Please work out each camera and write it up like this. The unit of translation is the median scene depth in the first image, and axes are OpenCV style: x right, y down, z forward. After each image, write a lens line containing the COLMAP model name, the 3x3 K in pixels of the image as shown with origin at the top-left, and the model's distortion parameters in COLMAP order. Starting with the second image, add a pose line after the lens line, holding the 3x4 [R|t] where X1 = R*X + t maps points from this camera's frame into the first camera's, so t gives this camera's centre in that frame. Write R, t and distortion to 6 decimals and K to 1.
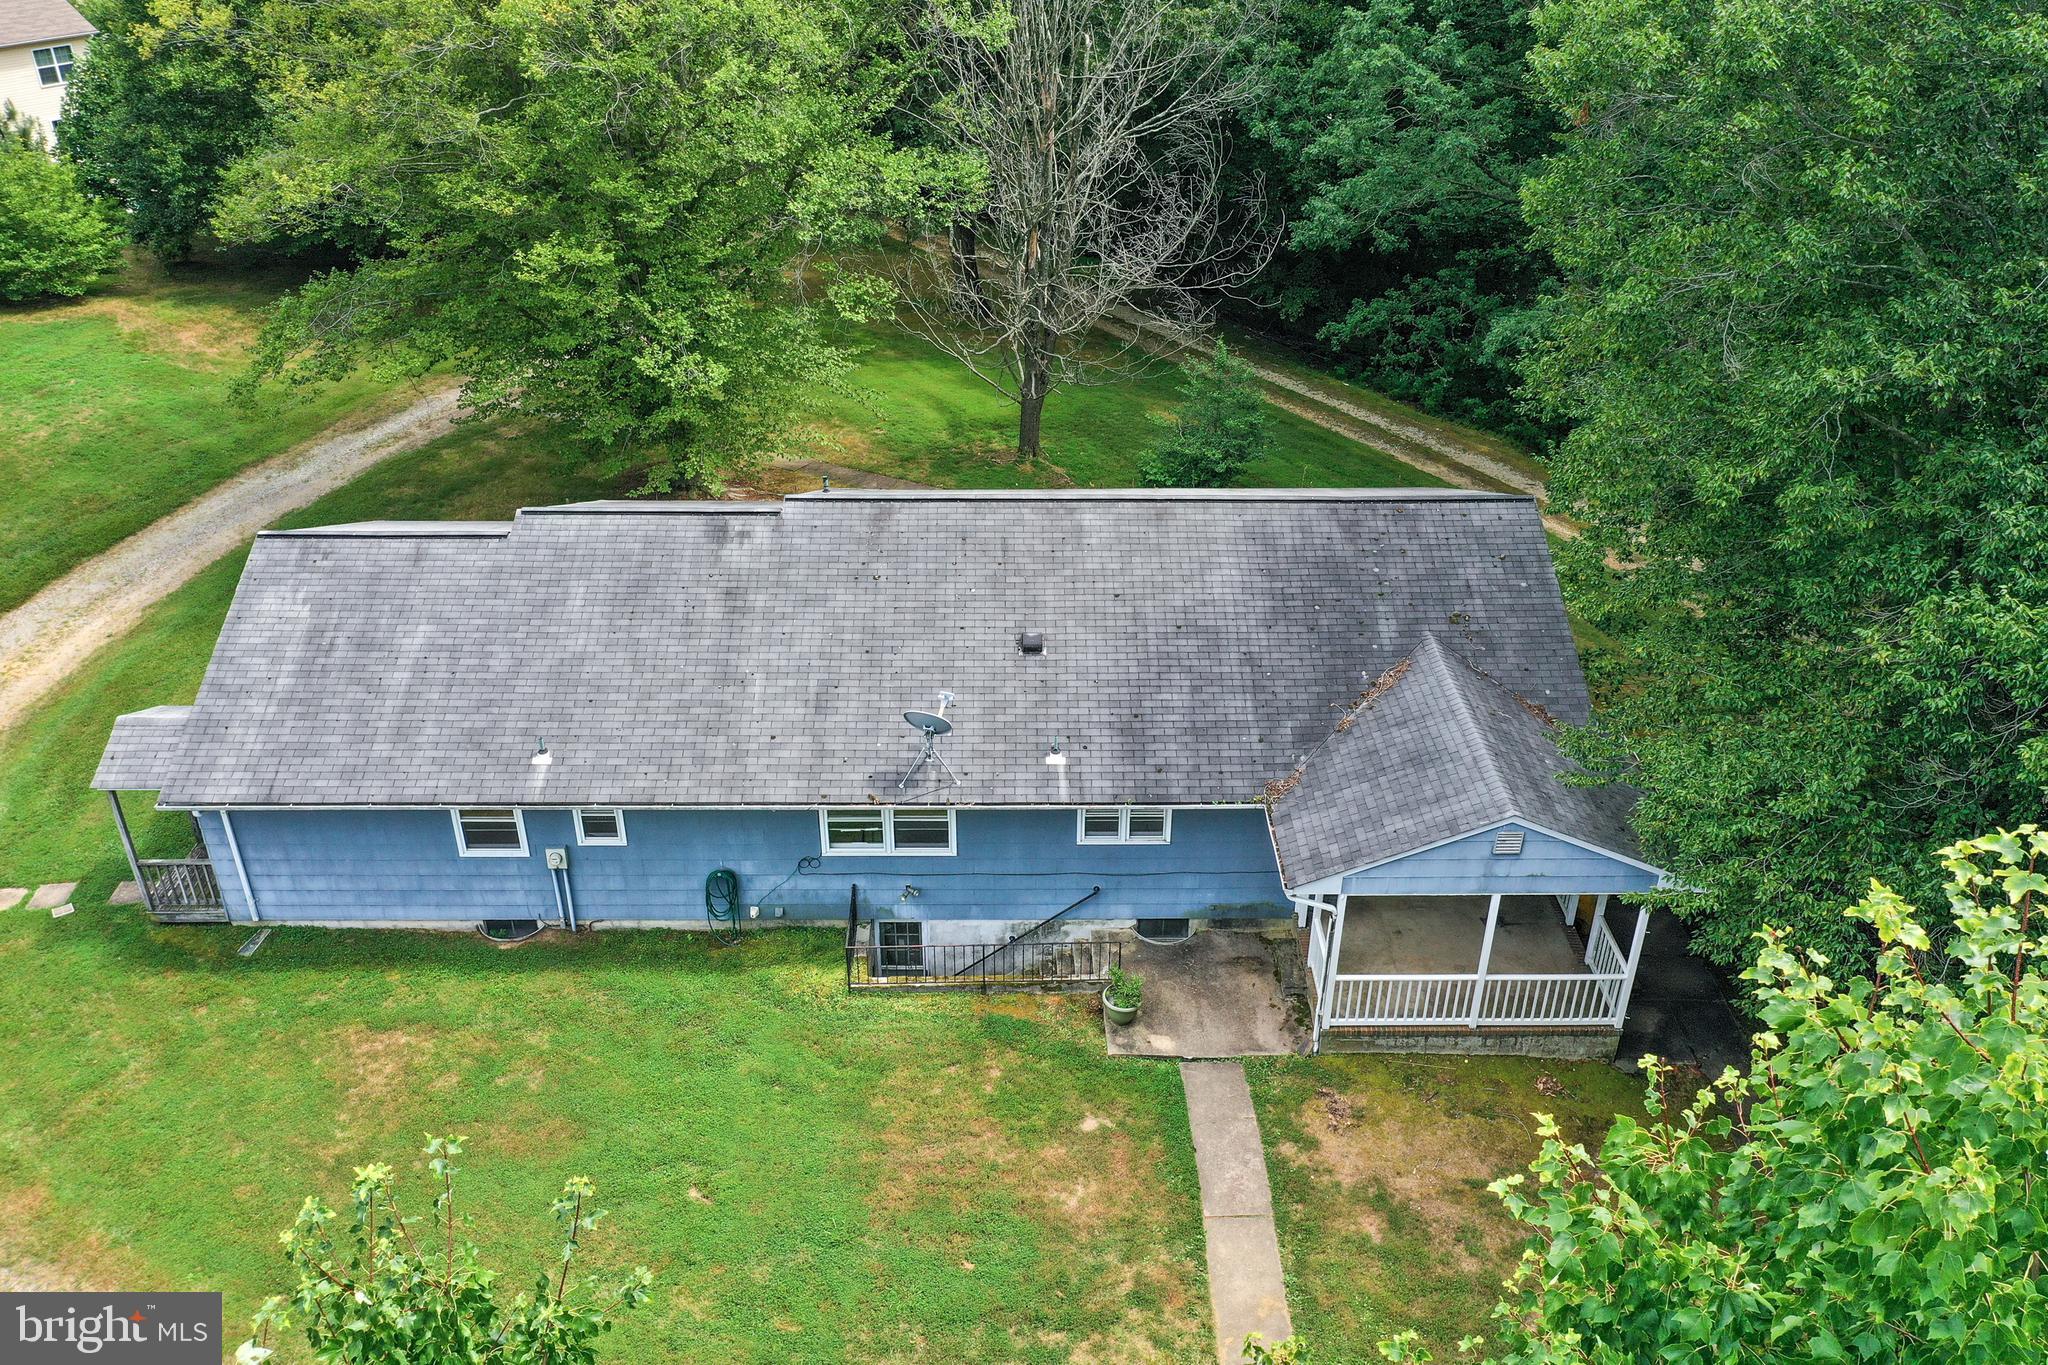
lens RADIAL K [[1614.1, 0, 1024.0], [0, 1614.1, 682.5], [0, 0, 1]] dist [0.000722, 0.005542]
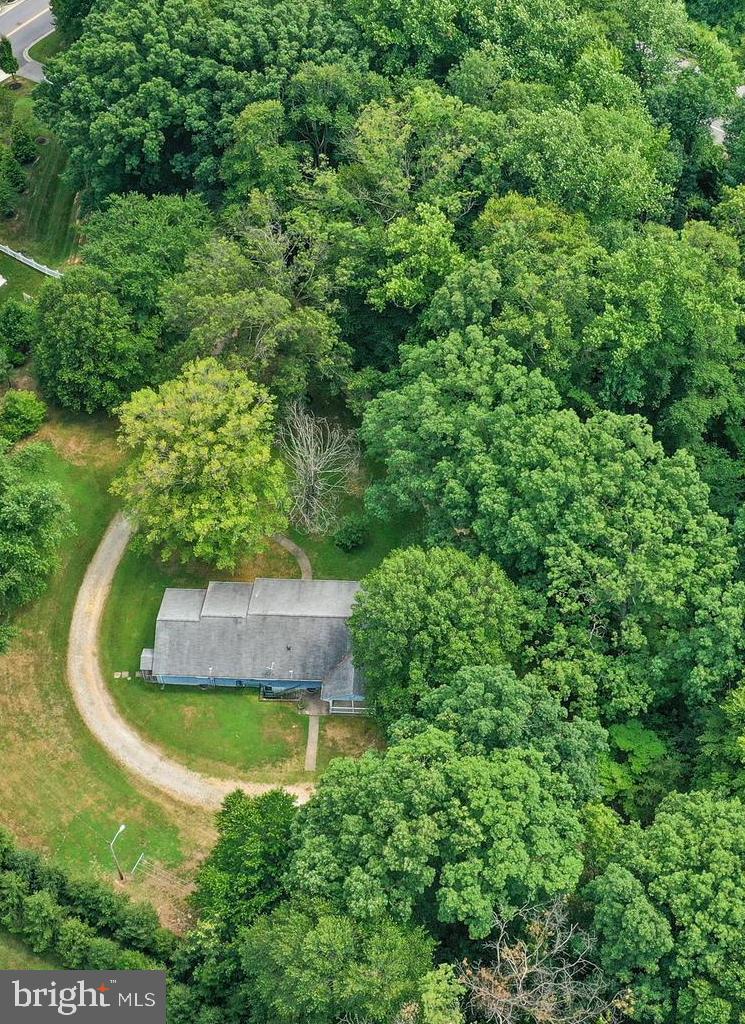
lens RADIAL K [[1622.7, 0, 407.2], [0, 1622.7, 512.3], [0, 0, 1]] dist [0.035295, -0.049664]
pose [[0.998403, 0.035633, -0.043828, 0.735632], [-0.015743, 0.920711, 0.389928, -3.031382], [0.054247, -0.388616, 0.919802, -4.613418]]
